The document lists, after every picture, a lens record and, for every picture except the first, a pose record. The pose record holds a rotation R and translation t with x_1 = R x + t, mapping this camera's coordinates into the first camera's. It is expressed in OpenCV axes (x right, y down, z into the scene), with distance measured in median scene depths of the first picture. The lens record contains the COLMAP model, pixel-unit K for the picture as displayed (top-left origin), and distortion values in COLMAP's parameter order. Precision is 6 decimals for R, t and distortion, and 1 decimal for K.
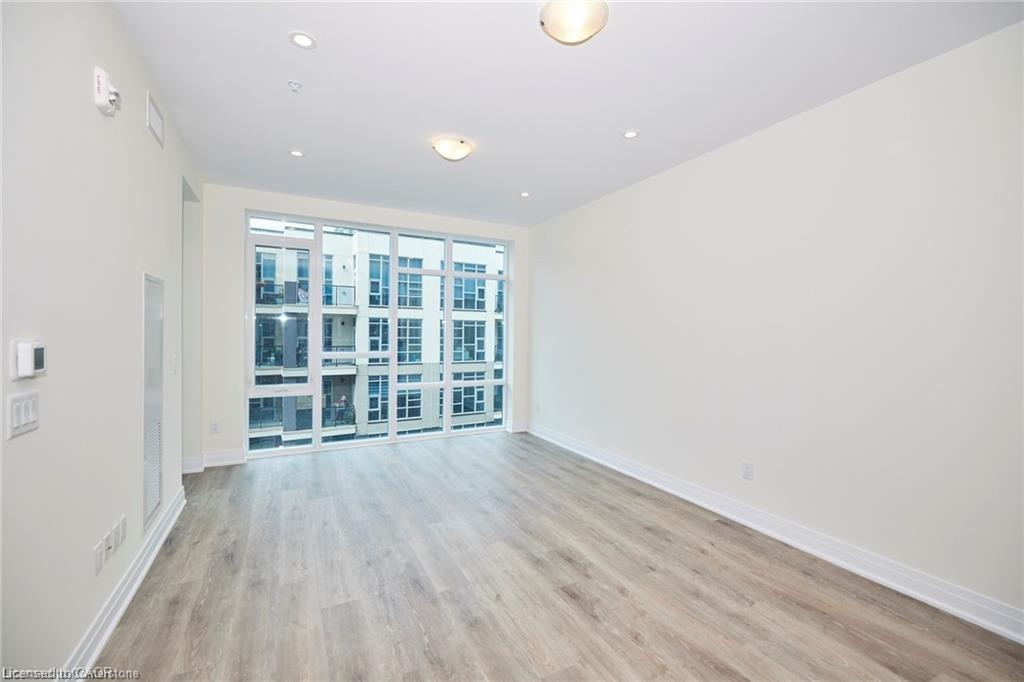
lens RADIAL K [[438.4, 0, 514.8], [0, 438.4, 338.4], [0, 0, 1]] dist [0.000357, -0.000645]
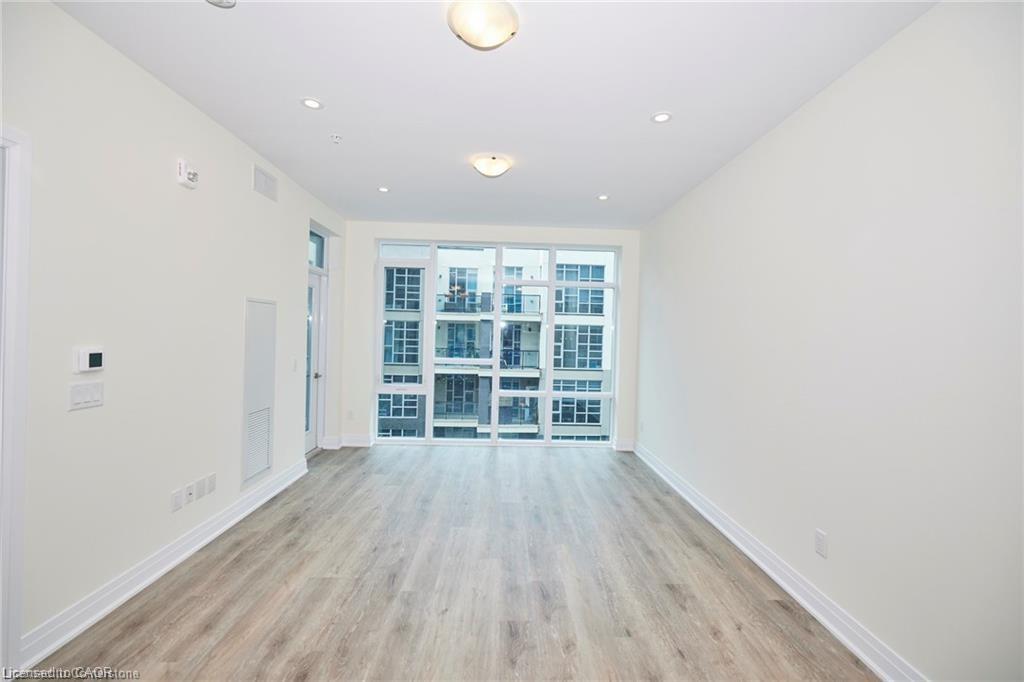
lens RADIAL K [[438.4, 0, 515.1], [0, 438.4, 337.9], [0, 0, 1]] dist [0.000357, -0.000645]
pose [[0.897787, 0.016836, -0.440107, 0.374012], [-0.023333, 0.999684, -0.009354, -0.021119], [0.439811, 0.018667, 0.897897, 0.109719]]
